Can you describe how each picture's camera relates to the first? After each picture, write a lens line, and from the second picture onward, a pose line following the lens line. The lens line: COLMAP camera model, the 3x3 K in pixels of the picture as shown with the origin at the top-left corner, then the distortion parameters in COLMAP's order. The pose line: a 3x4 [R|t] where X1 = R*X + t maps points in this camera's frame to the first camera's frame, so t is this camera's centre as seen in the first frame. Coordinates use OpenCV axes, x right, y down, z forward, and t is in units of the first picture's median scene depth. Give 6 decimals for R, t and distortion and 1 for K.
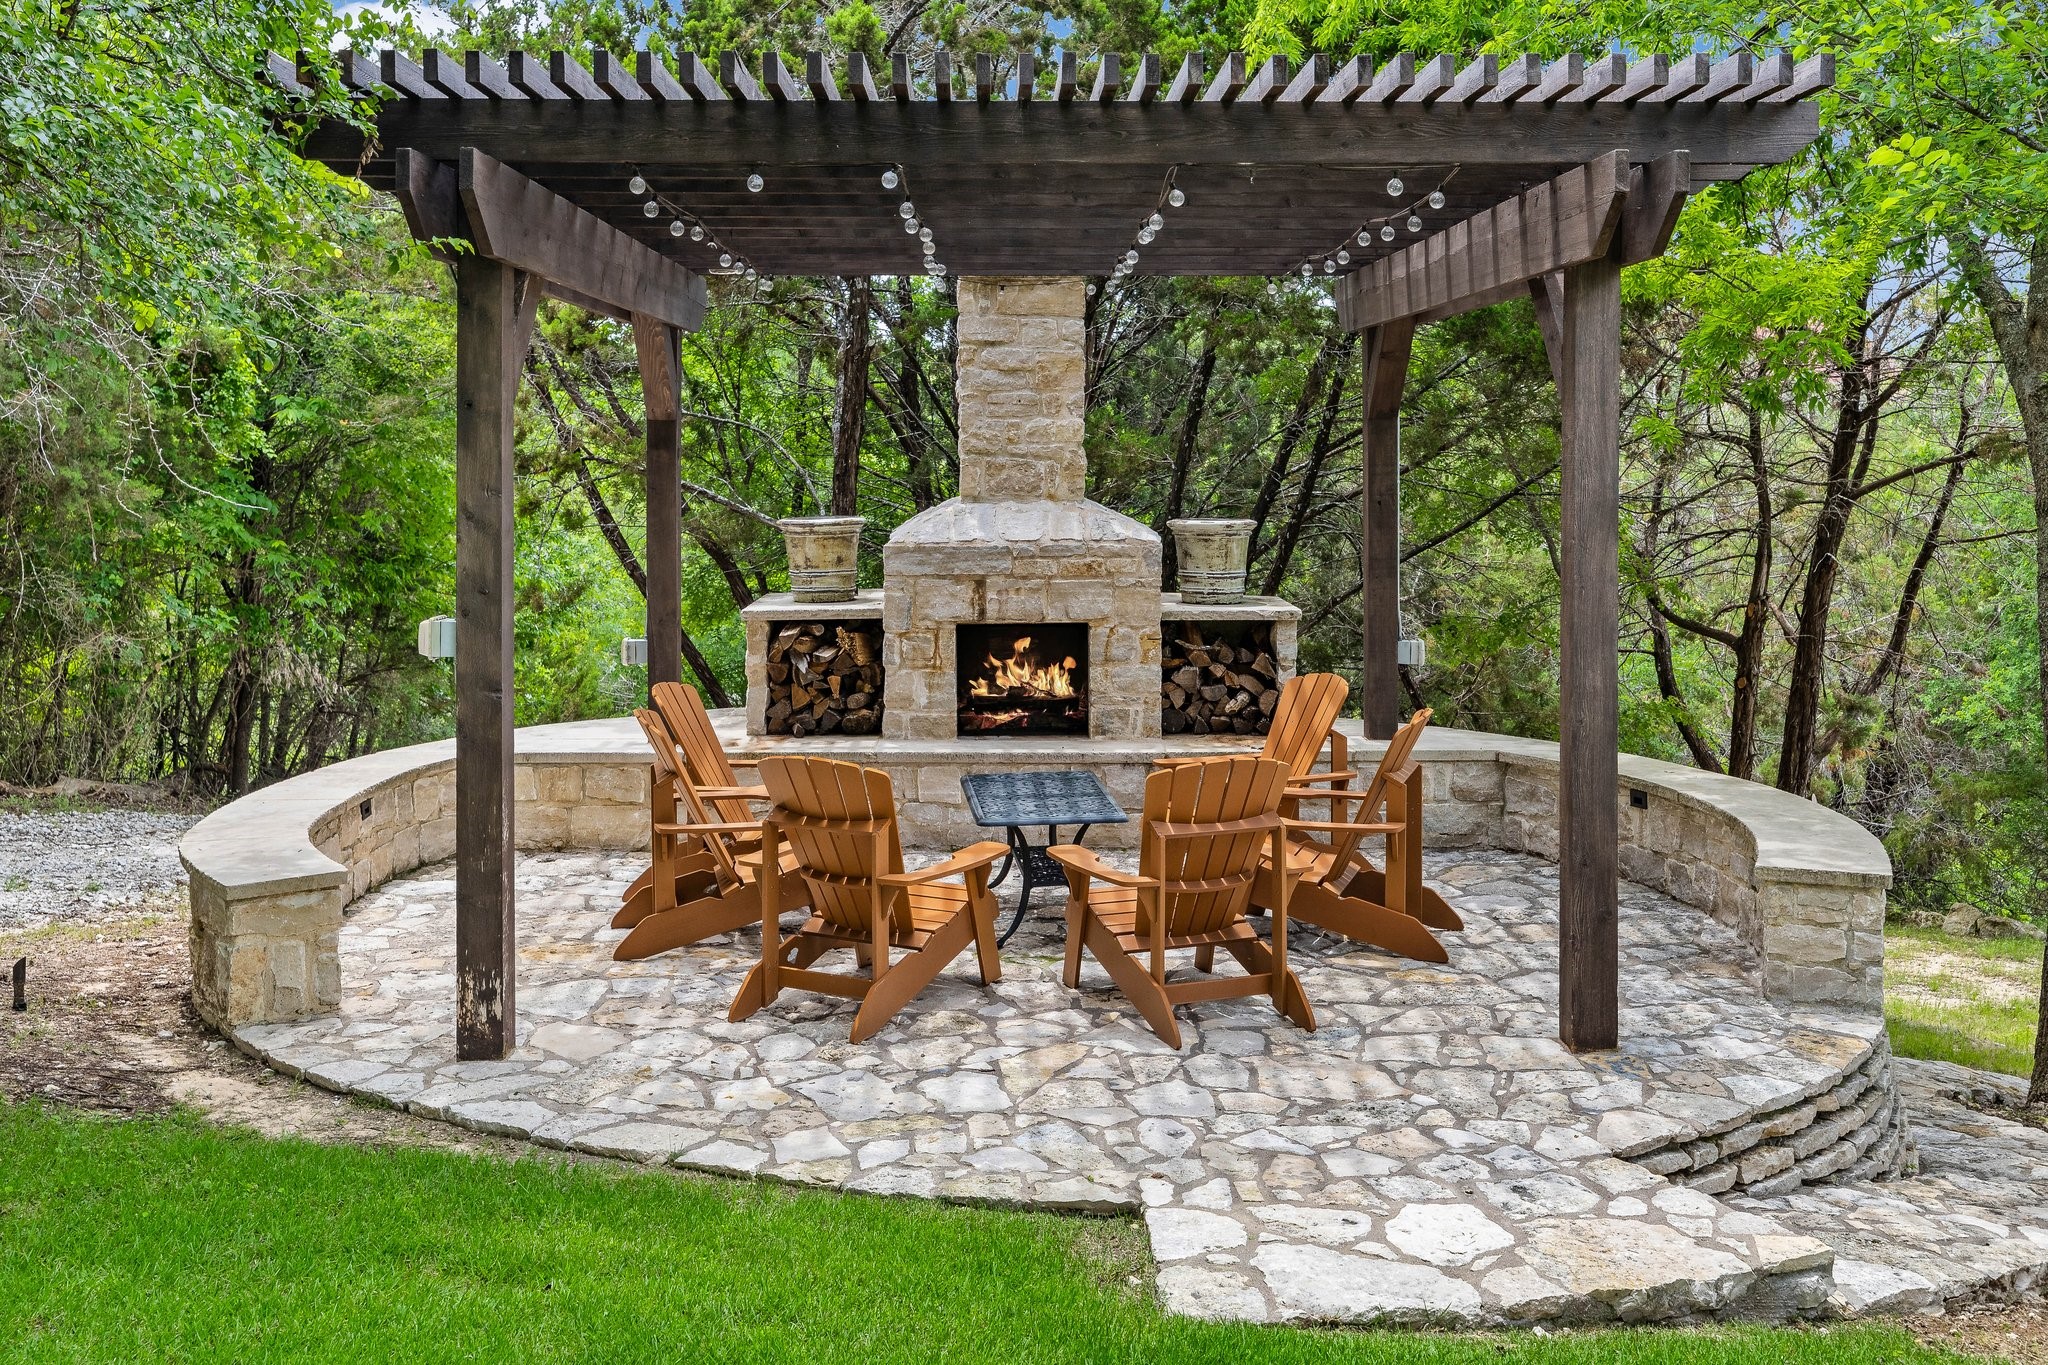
lens RADIAL K [[2012.9, 0, 1024.0], [0, 2012.9, 682.5], [0, 0, 1]] dist [-0.000369, 0.004349]
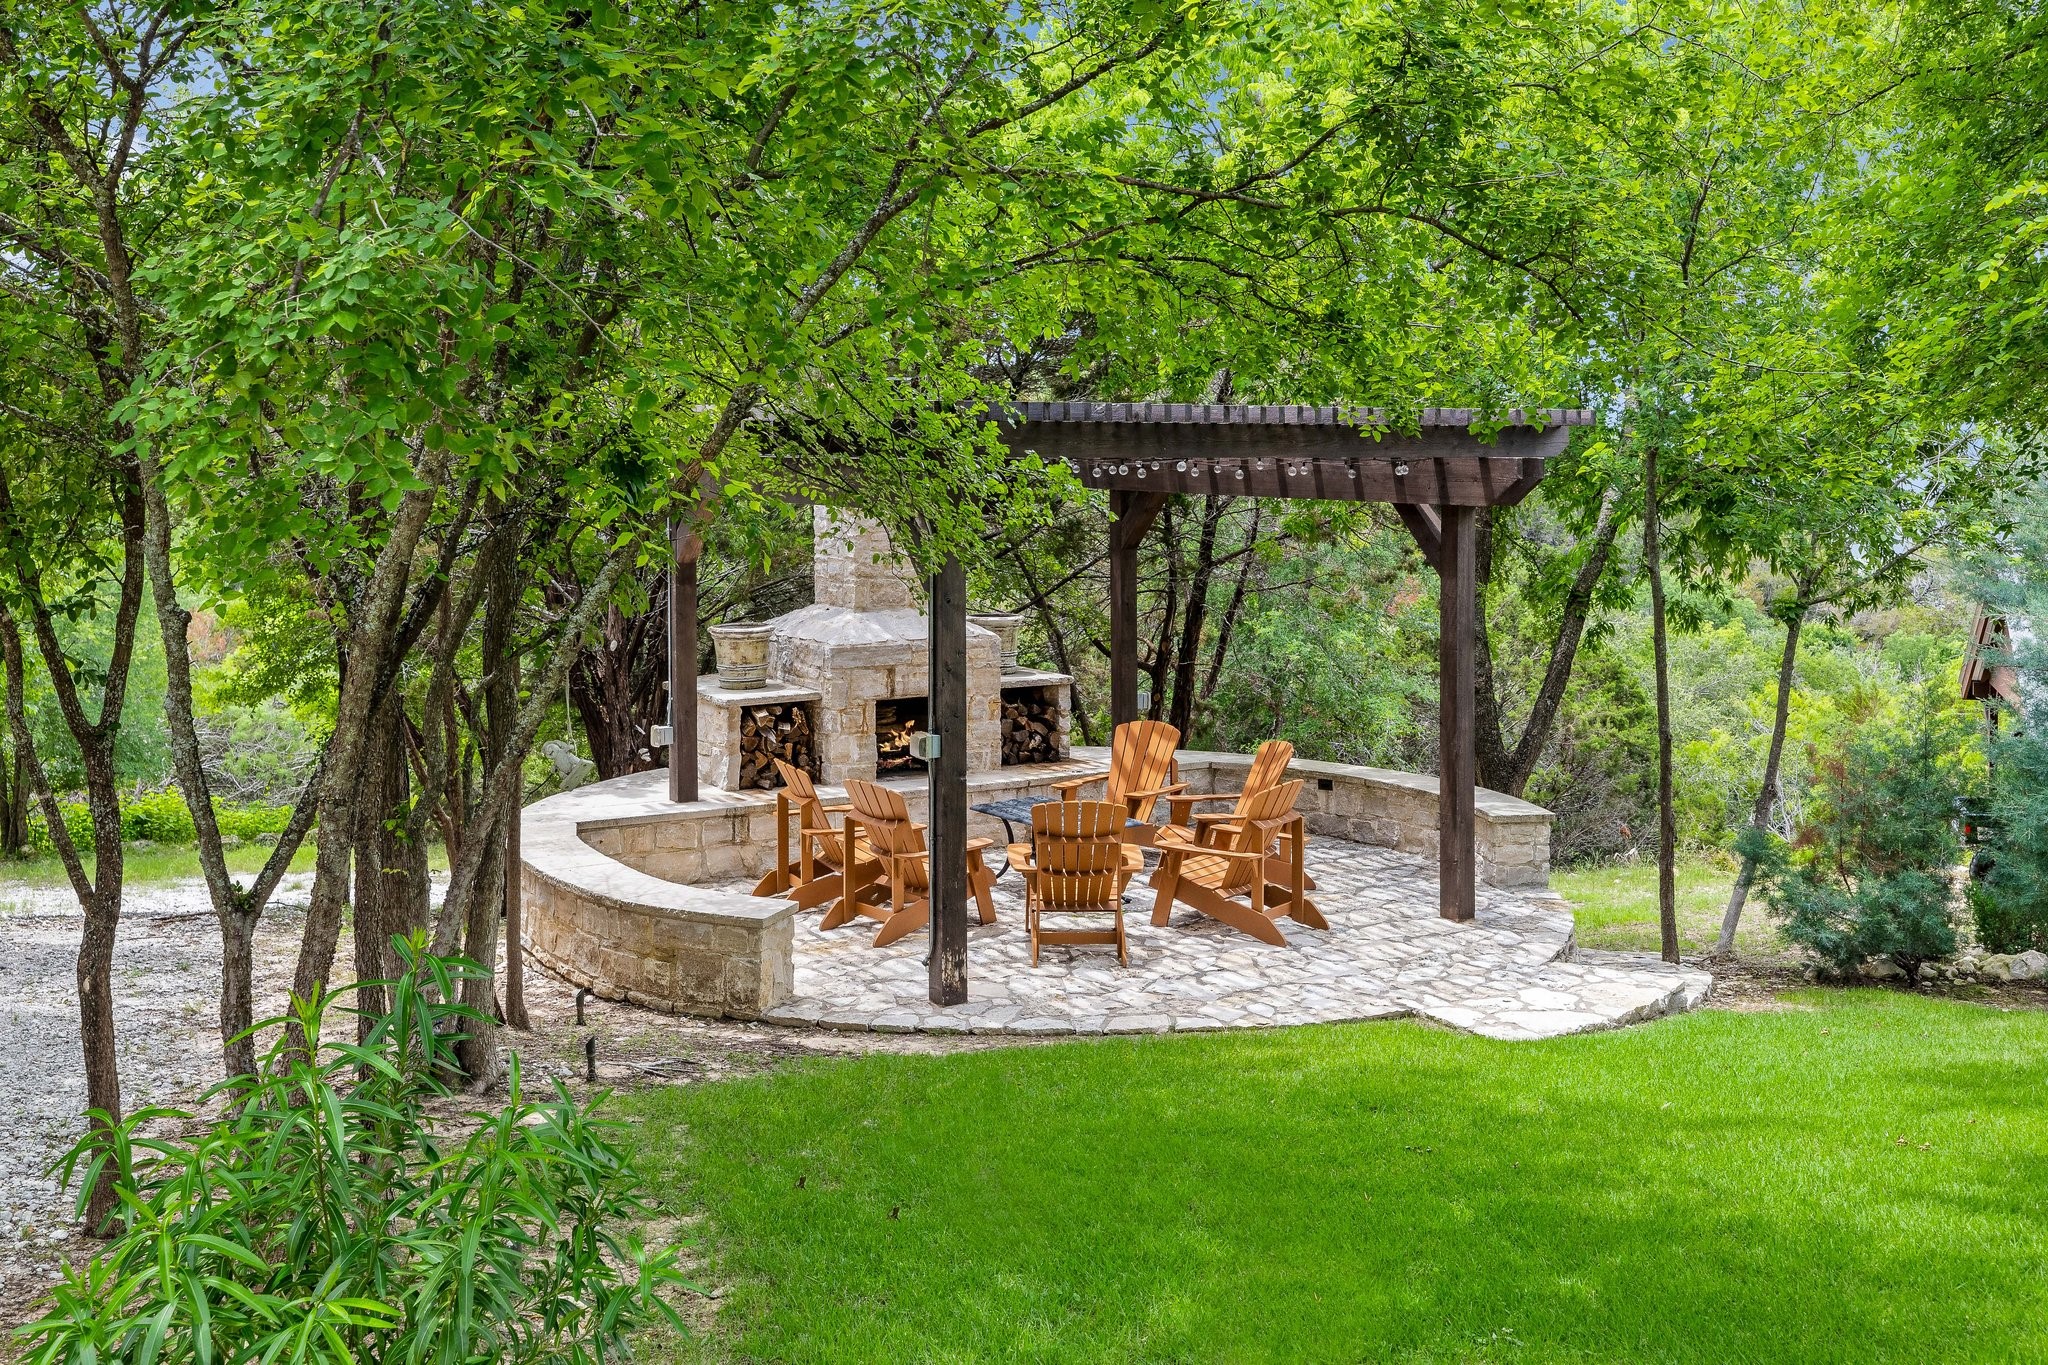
lens RADIAL K [[2012.9, 0, 1024.0], [0, 2012.9, 682.5], [0, 0, 1]] dist [-0.000369, 0.004349]
pose [[0.861466, -0.055885, 0.504731, -0.648956], [0.055072, 0.998345, 0.016544, -0.058784], [-0.504820, 0.013545, 0.863118, -0.264646]]
